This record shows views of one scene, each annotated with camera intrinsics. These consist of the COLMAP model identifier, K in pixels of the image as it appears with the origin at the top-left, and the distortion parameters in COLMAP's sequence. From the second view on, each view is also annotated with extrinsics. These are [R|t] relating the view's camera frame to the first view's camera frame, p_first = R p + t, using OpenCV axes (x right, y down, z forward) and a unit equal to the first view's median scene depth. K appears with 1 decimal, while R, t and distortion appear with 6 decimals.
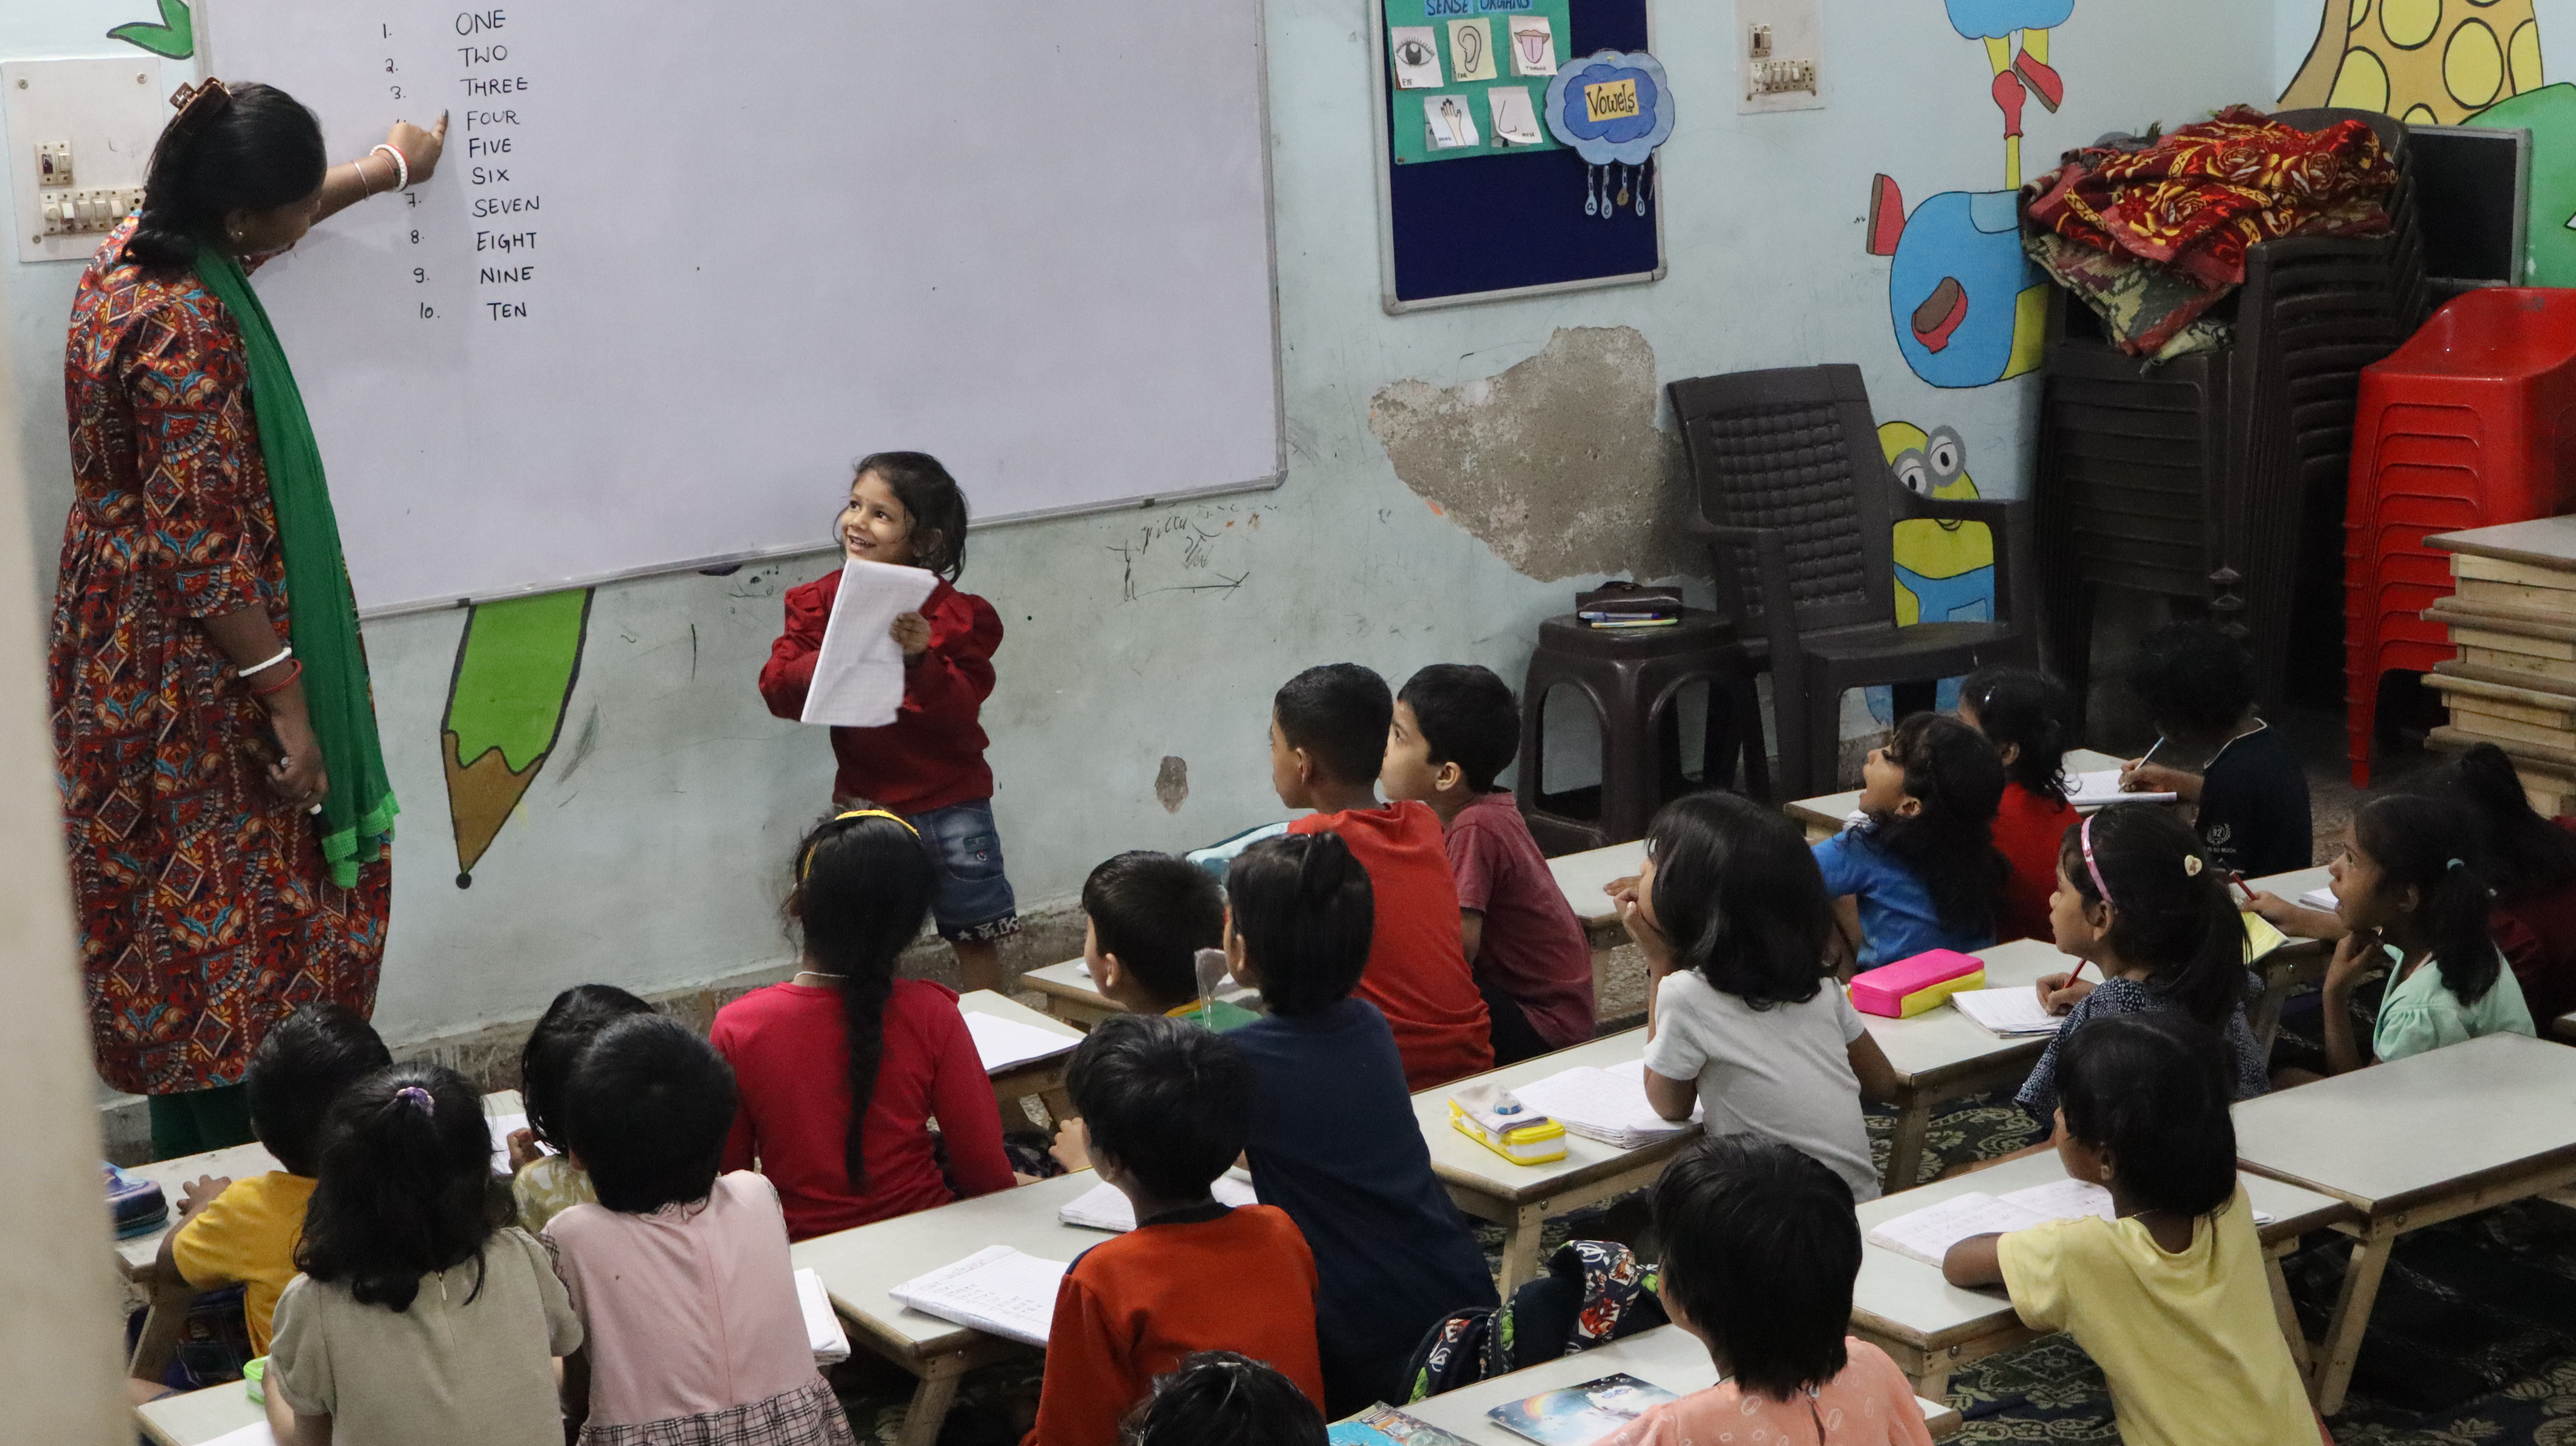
lens RADIAL K [[4107.8, 0, 1289.3], [0, 4107.8, 720.6], [0, 0, 1]] dist [0.032202, 0.000000]
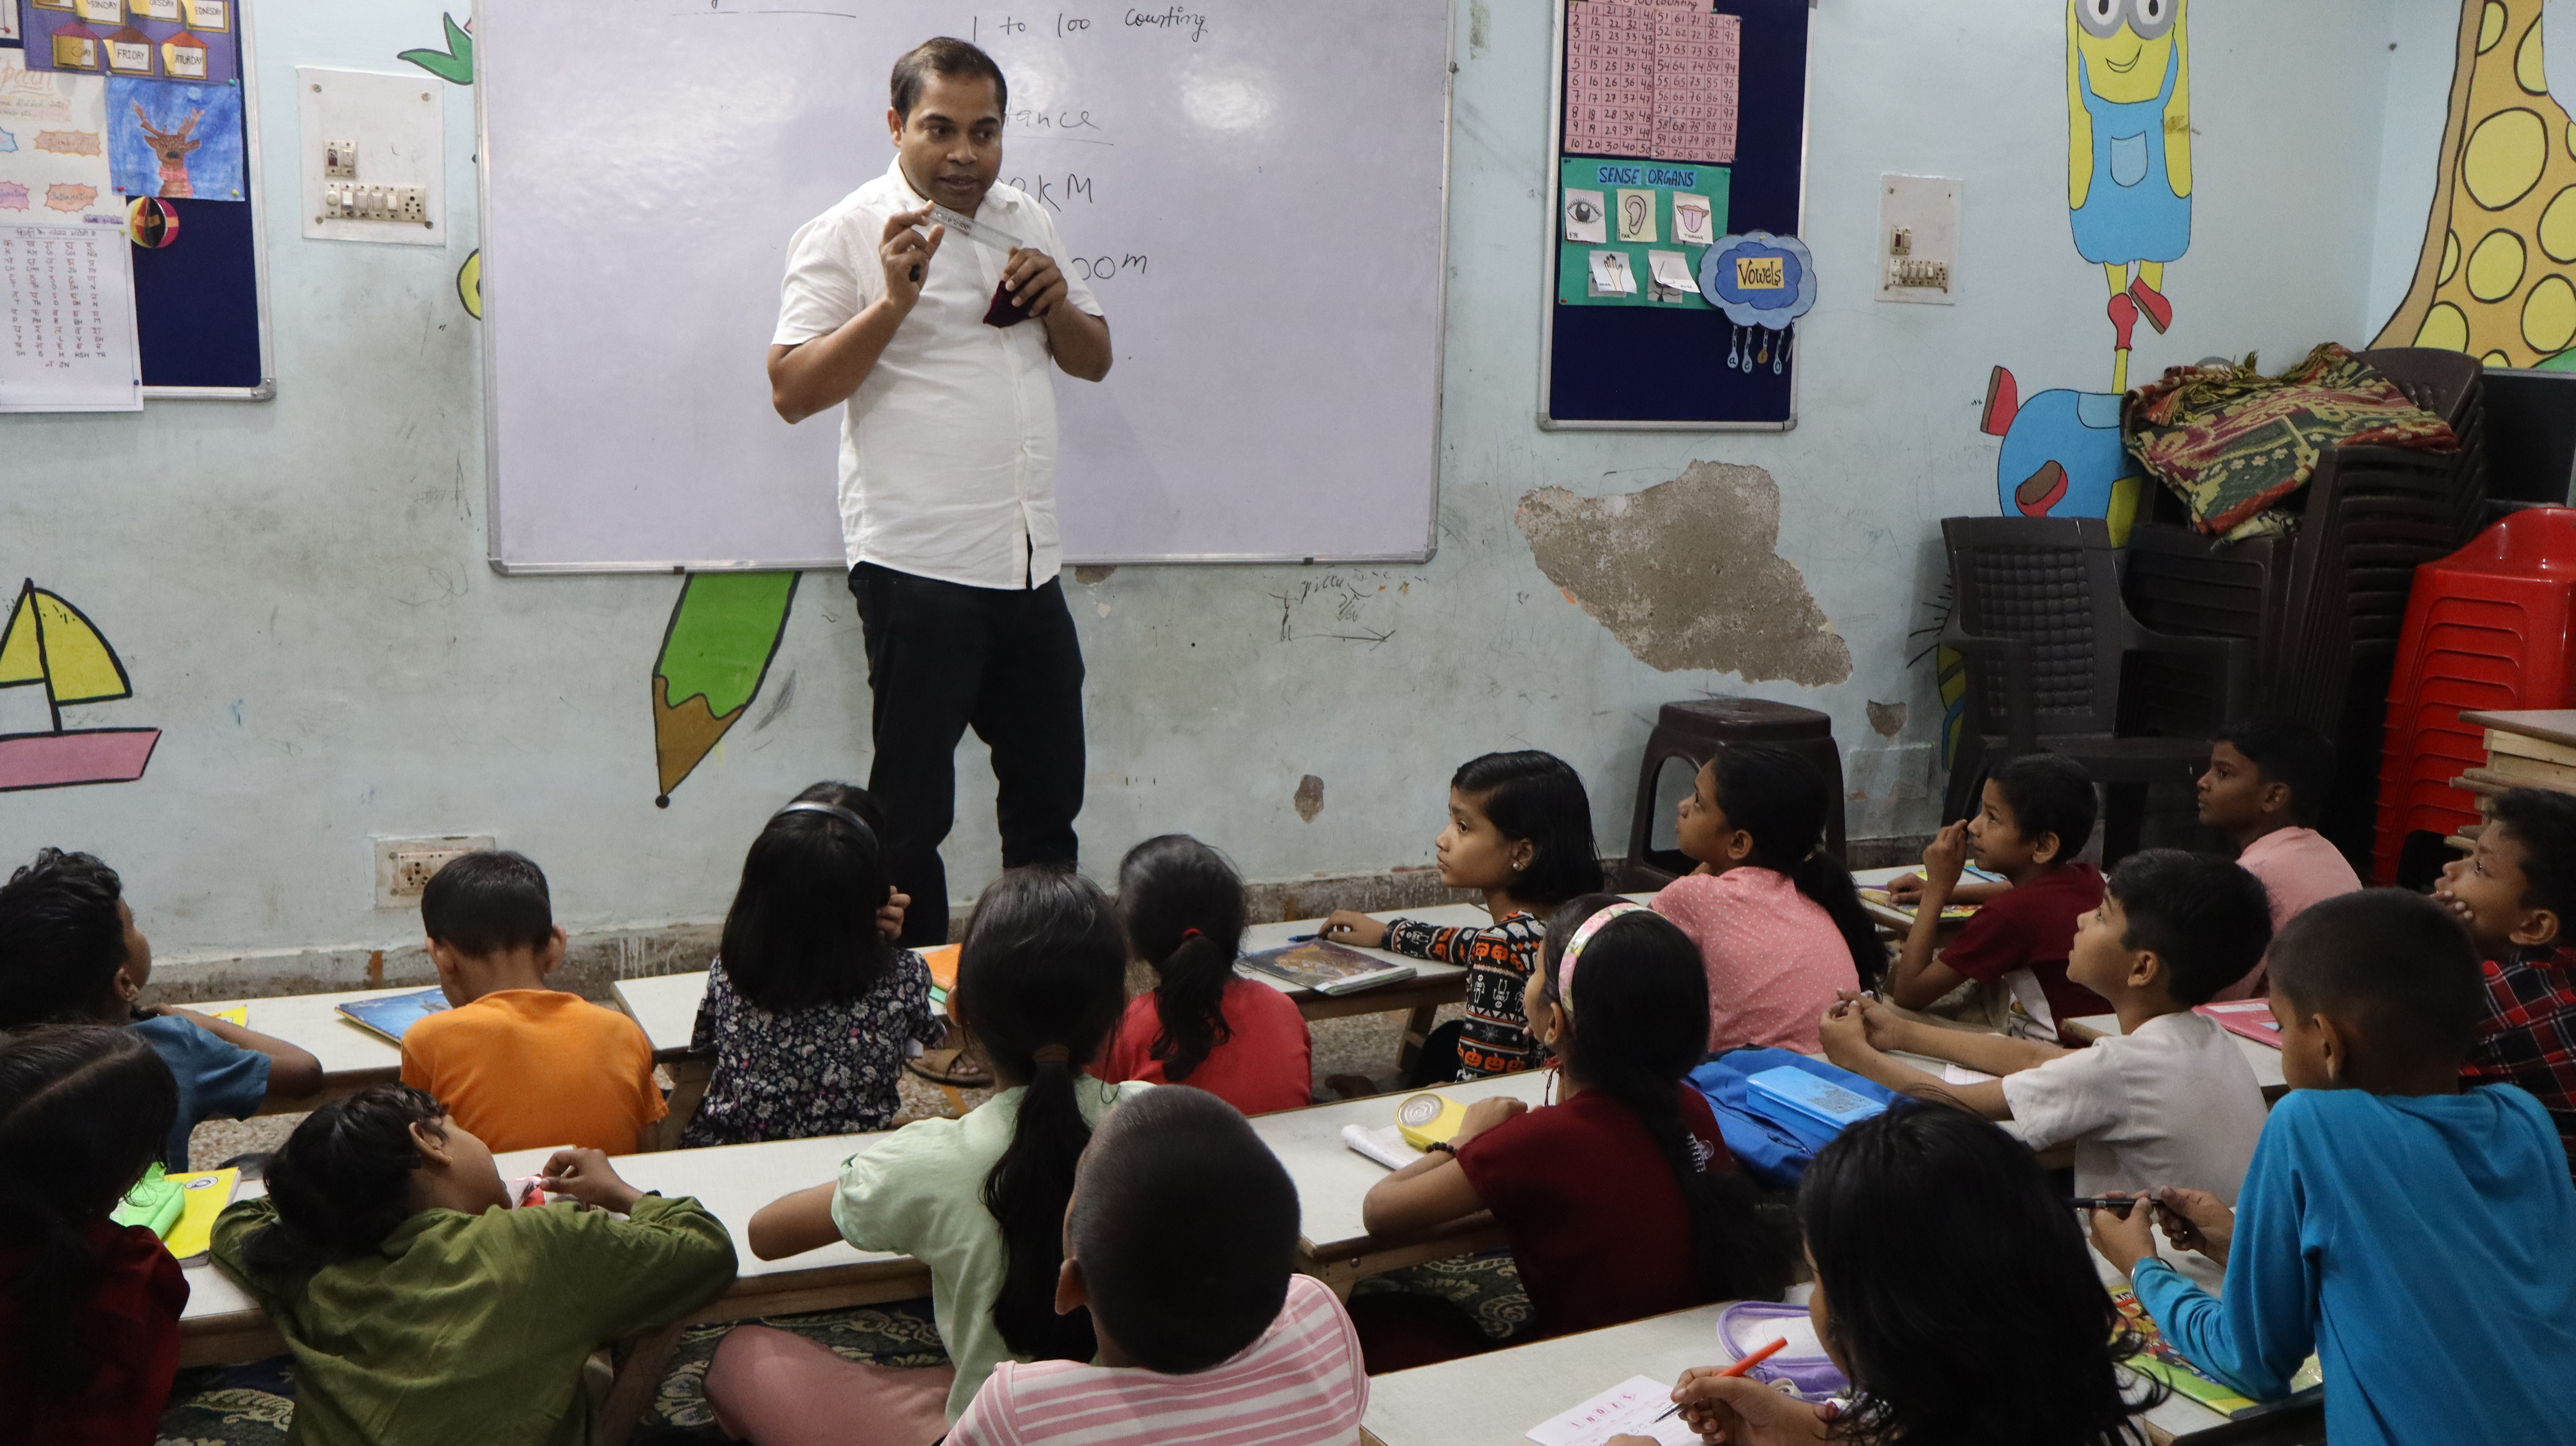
lens RADIAL K [[2210.0, 0, 1281.9], [0, 2210.0, 733.5], [0, 0, 1]] dist [-0.004709, 0.018880]
pose [[0.969968, 0.108422, -0.217730, 0.098008], [-0.114518, 0.993300, -0.015537, 0.007256], [0.214586, 0.040004, 0.975885, 0.351932]]
